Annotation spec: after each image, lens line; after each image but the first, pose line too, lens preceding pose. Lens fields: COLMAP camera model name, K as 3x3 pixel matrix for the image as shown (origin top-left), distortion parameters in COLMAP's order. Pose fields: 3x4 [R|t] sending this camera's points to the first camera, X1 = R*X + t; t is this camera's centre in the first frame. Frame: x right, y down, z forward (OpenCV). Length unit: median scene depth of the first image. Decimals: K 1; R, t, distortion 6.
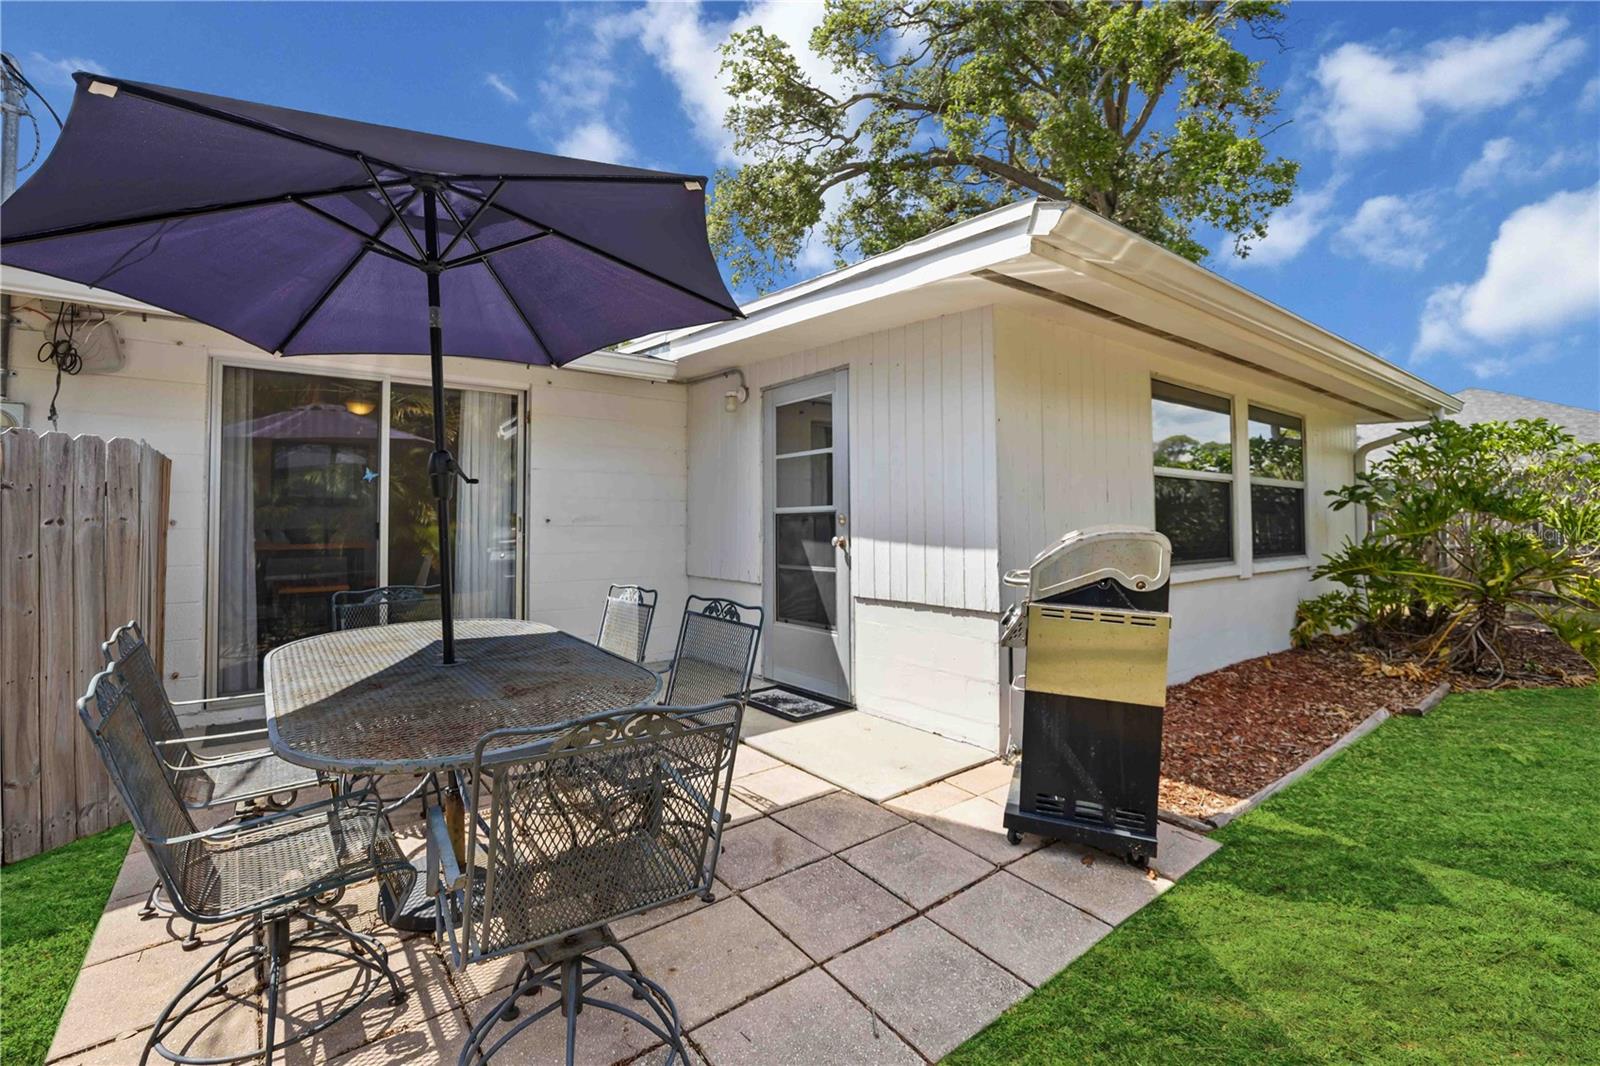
lens RADIAL K [[711.4, 0, 798.0], [0, 711.4, 502.8], [0, 0, 1]] dist [-0.019498, -0.000216]
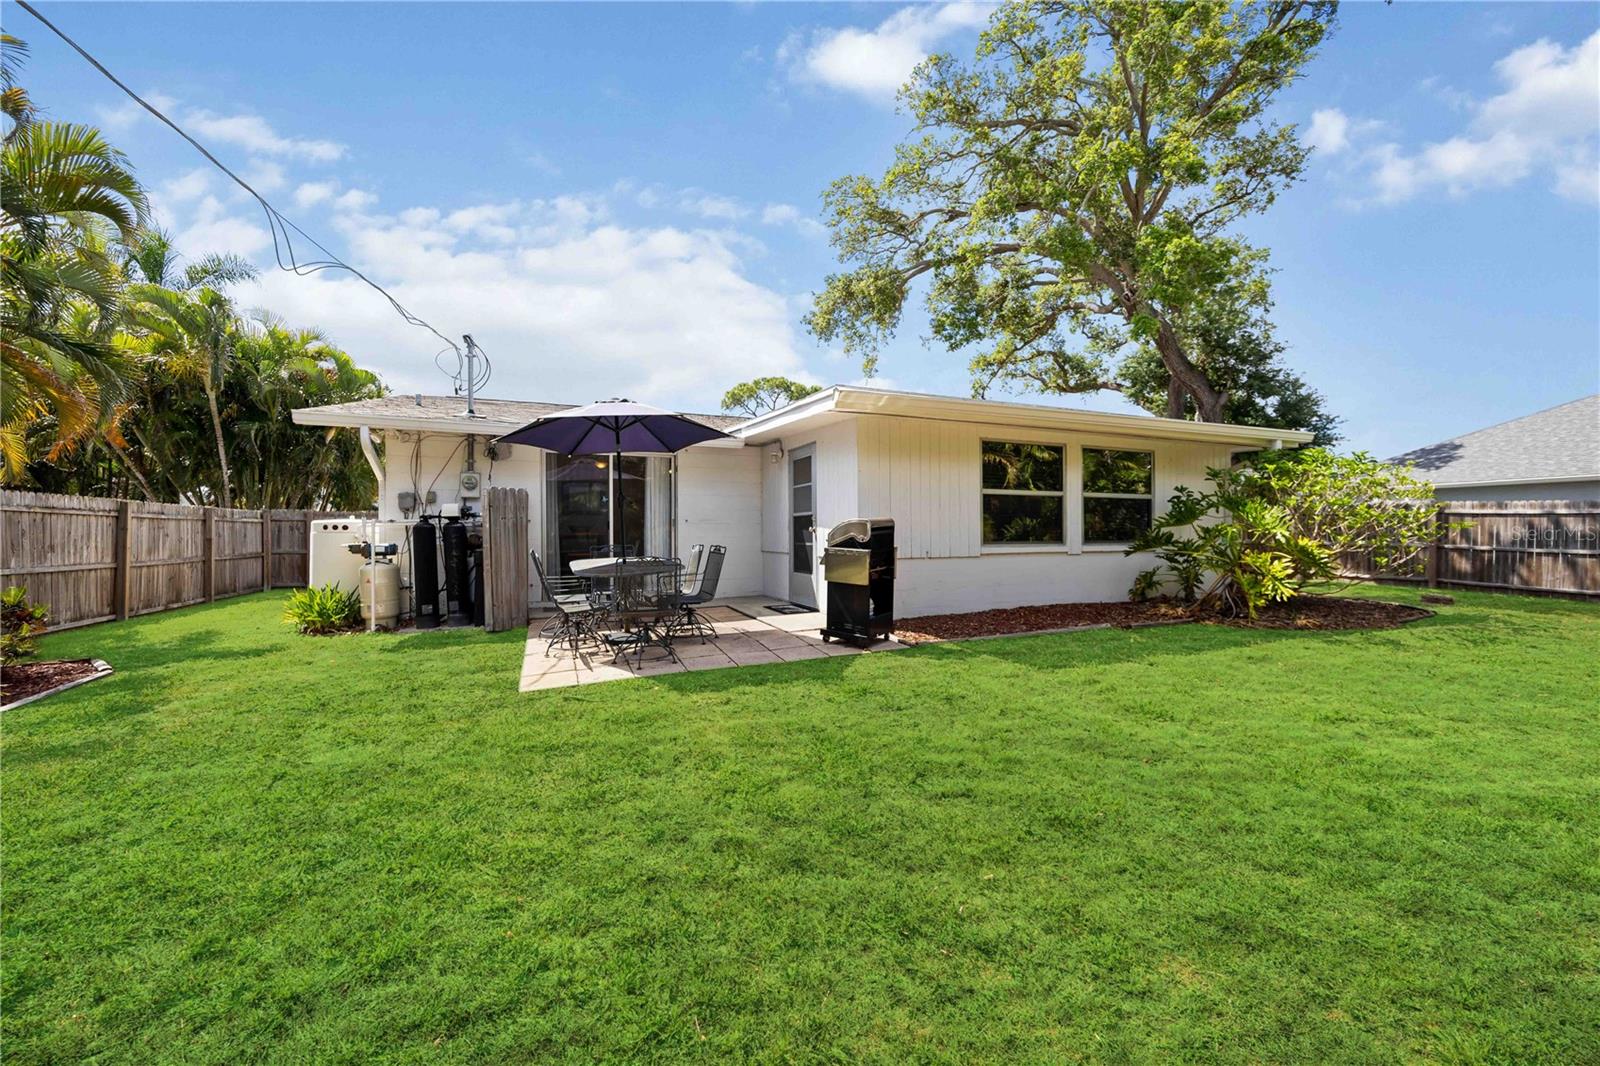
lens RADIAL K [[659.9, 0, 800.0], [0, 659.9, 533.0], [0, 0, 1]] dist [-0.000995, -0.000217]
pose [[0.961514, 0.001817, -0.274752, 0.442052], [0.005734, 0.999628, 0.026677, 0.011406], [0.274698, -0.027226, 0.961145, -0.657728]]
